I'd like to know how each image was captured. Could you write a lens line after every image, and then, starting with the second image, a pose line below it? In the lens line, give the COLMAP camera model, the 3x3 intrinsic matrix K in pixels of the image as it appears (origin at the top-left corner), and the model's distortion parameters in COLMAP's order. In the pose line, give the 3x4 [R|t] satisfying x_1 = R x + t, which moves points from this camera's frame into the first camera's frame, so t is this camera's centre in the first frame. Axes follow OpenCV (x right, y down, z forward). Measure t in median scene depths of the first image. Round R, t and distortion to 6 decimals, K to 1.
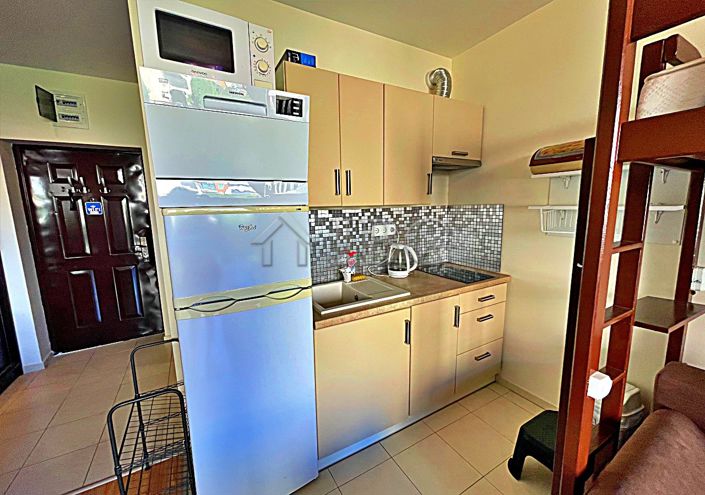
lens RADIAL K [[285.7, 0, 349.2], [0, 285.7, 251.4], [0, 0, 1]] dist [0.002662, -0.001015]
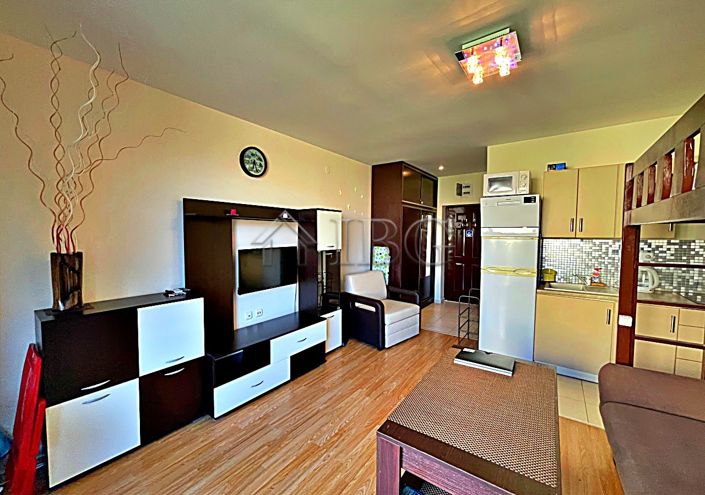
lens RADIAL K [[285.7, 0, 350.6], [0, 285.7, 250.7], [0, 0, 1]] dist [0.002662, -0.001015]
pose [[0.417052, 0.078859, -0.905455, 0.803492], [-0.150082, 0.988528, 0.016966, 0.081379], [0.896406, 0.128817, 0.424103, -0.801330]]
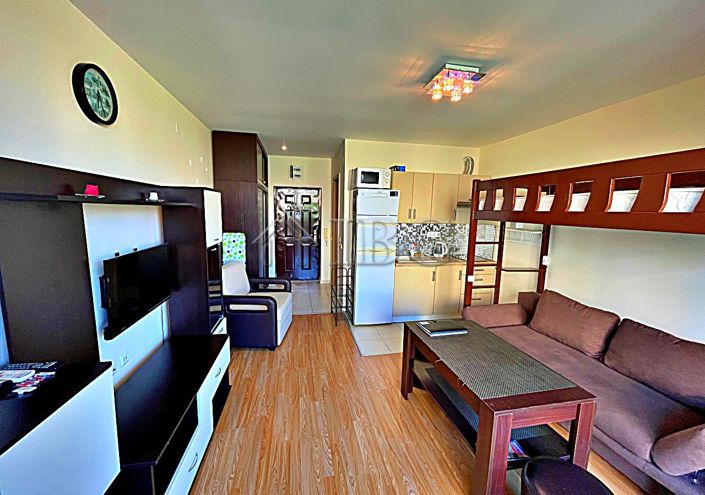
lens RADIAL K [[285.7, 0, 350.8], [0, 285.7, 250.4], [0, 0, 1]] dist [0.002662, -0.001015]
pose [[0.948506, 0.086267, -0.304785, 0.201276], [-0.089985, 0.995941, 0.001855, 0.095204], [0.303708, 0.025667, 0.952419, -1.199138]]
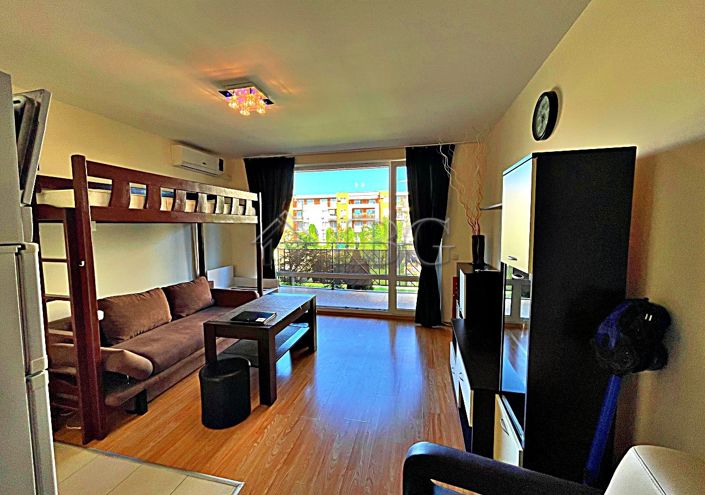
lens RADIAL K [[285.7, 0, 370.0], [0, 285.7, 243.4], [0, 0, 1]] dist [0.002662, -0.001015]
pose [[-0.757716, -0.021577, 0.652228, -0.858395], [0.119583, 0.977939, 0.171275, -0.082666], [-0.641535, 0.207773, -0.738420, 0.390600]]
